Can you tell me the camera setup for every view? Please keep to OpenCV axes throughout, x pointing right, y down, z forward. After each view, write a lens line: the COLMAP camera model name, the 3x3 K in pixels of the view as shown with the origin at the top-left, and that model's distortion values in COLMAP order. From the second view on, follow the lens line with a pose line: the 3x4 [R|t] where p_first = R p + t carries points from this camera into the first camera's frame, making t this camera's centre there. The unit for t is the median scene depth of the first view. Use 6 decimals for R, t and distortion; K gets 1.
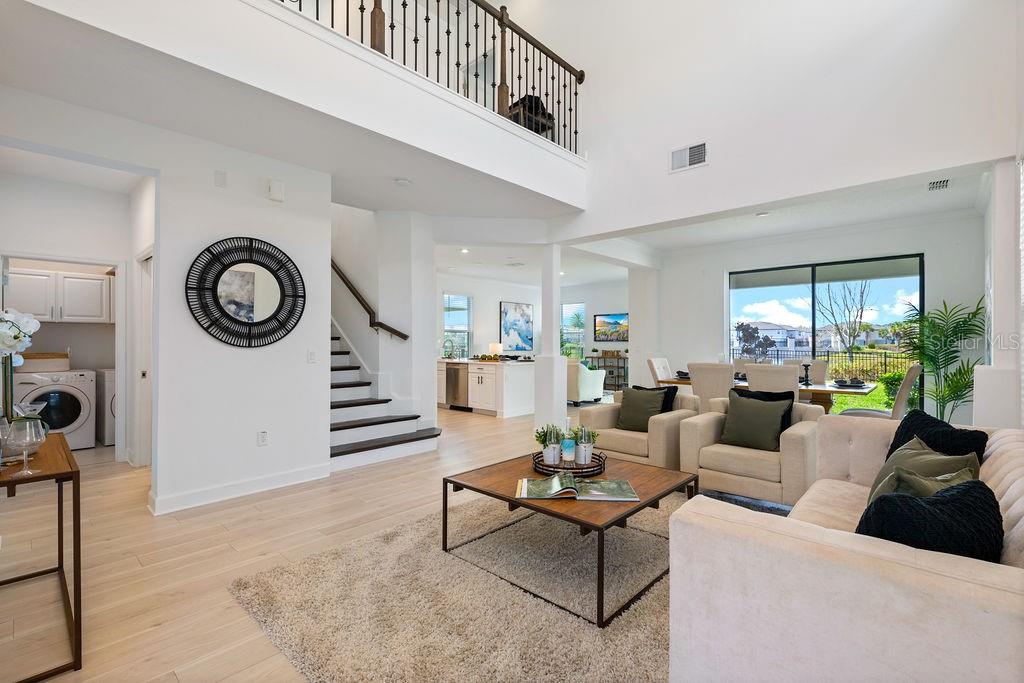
lens RADIAL K [[463.8, 0, 508.2], [0, 463.8, 342.2], [0, 0, 1]] dist [-0.007266, 0.000102]
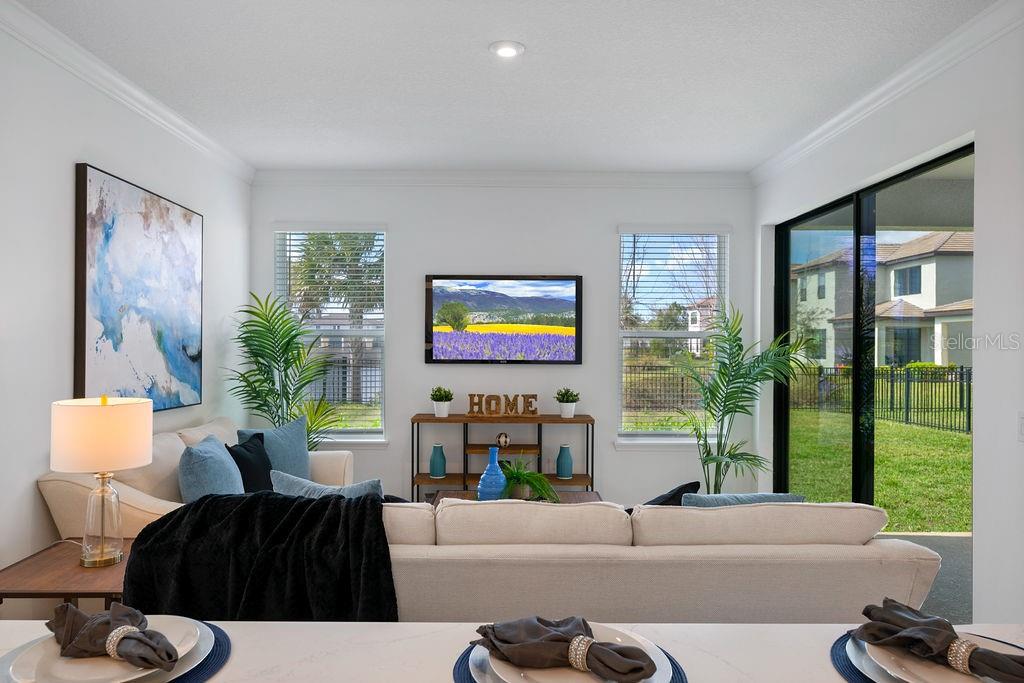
lens RADIAL K [[671.4, 0, 494.3], [0, 671.4, 340.3], [0, 0, 1]] dist [-0.009375, -0.002685]
pose [[0.729198, 0.006155, 0.684276, -0.229643], [-0.007062, 0.999974, -0.001469, -0.048817], [-0.684267, -0.003761, 0.729222, 1.992273]]
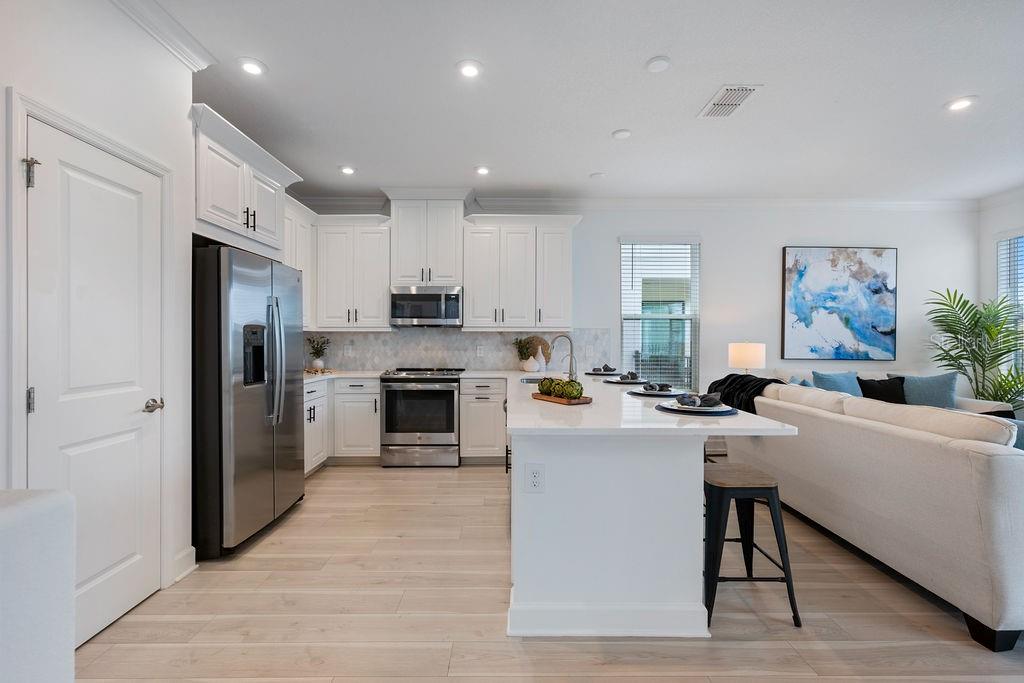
lens RADIAL K [[440.9, 0, 513.0], [0, 440.9, 341.5], [0, 0, 1]] dist [0.000191, -0.000247]
pose [[0.690563, 0.003644, -0.723263, 0.309821], [-0.001272, 0.999992, 0.003823, -0.000141], [0.723271, -0.001720, 0.690562, 1.533935]]
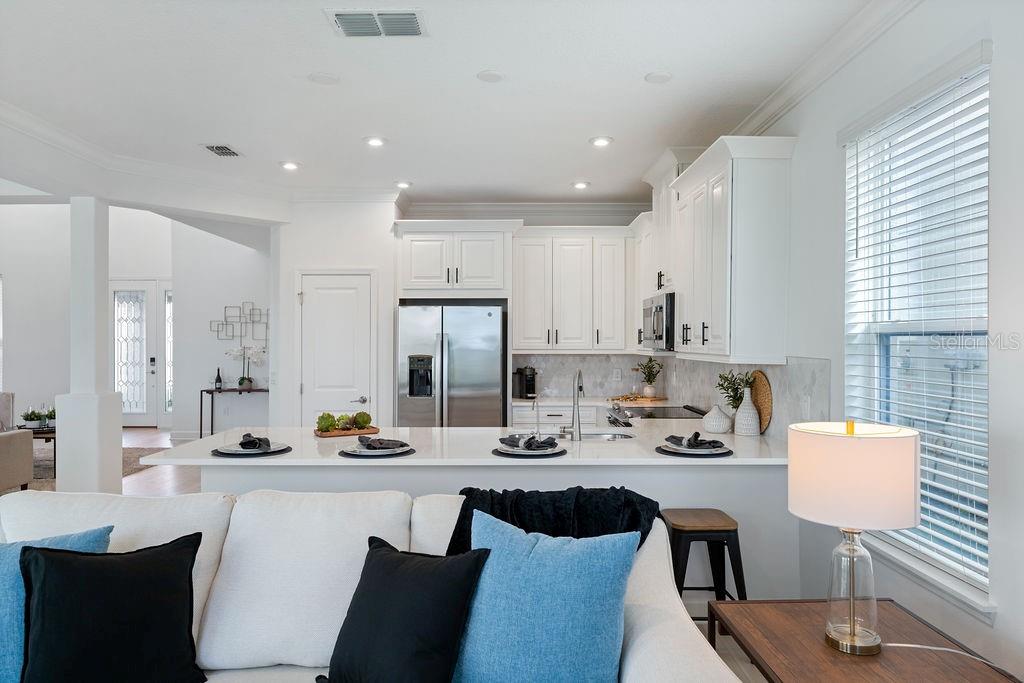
lens RADIAL K [[659.3, 0, 510.1], [0, 659.3, 343.9], [0, 0, 1]] dist [-0.007524, 0.001517]
pose [[-0.718994, 0.003143, -0.695009, 0.412593], [0.000507, 0.999992, 0.003999, -0.050039], [0.695016, 0.002523, -0.718990, 2.835097]]
